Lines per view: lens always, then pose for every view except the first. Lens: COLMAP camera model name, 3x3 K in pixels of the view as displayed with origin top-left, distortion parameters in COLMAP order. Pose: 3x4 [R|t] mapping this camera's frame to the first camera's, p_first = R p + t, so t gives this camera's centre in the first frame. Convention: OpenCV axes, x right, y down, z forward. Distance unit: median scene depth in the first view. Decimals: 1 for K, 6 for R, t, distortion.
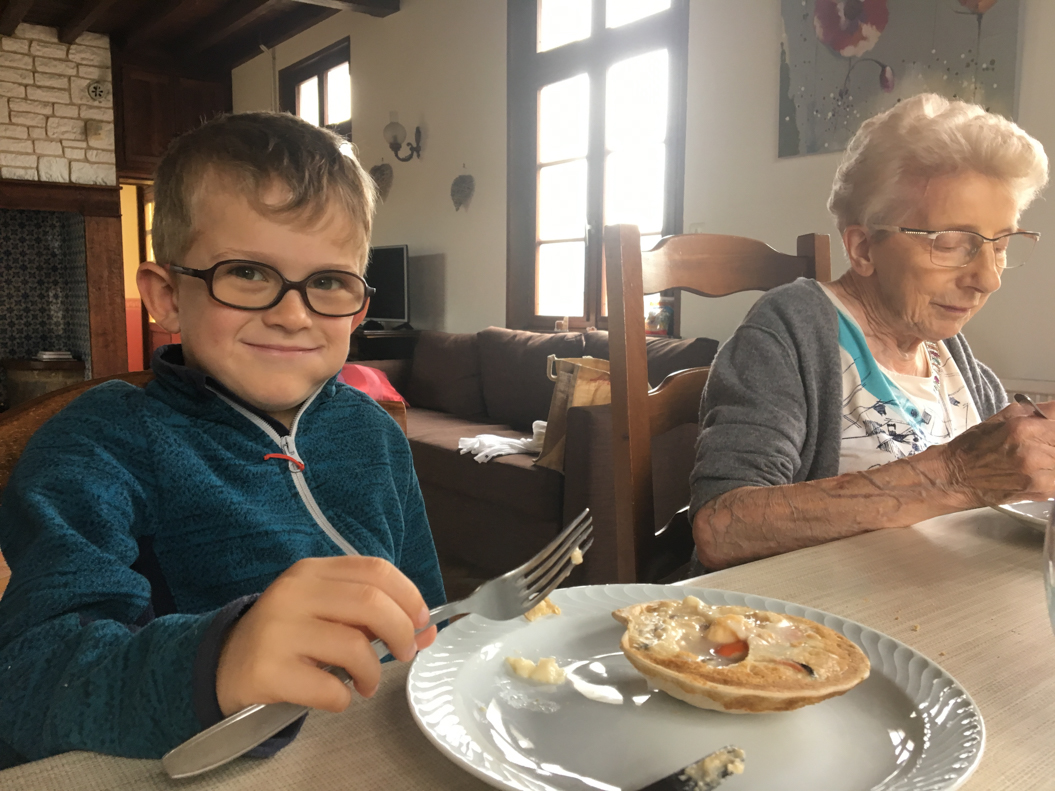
lens RADIAL K [[891.0, 0, 527.4], [0, 891.0, 399.5], [0, 0, 1]] dist [-0.001316, 0.002506]
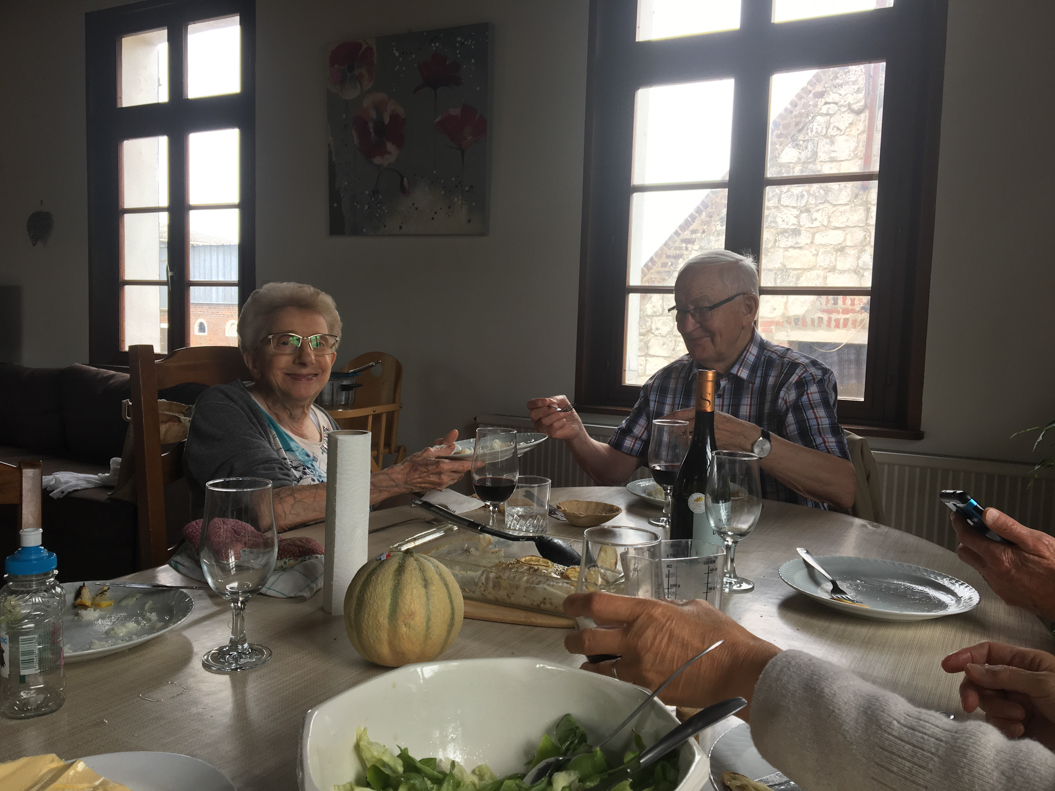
lens RADIAL K [[891.0, 0, 511.3], [0, 891.0, 410.7], [0, 0, 1]] dist [-0.001316, 0.002506]
pose [[0.918575, -0.004410, 0.395223, 0.028970], [0.011691, 0.999803, -0.016016, -0.010805], [-0.395075, 0.019333, 0.918445, -0.207819]]
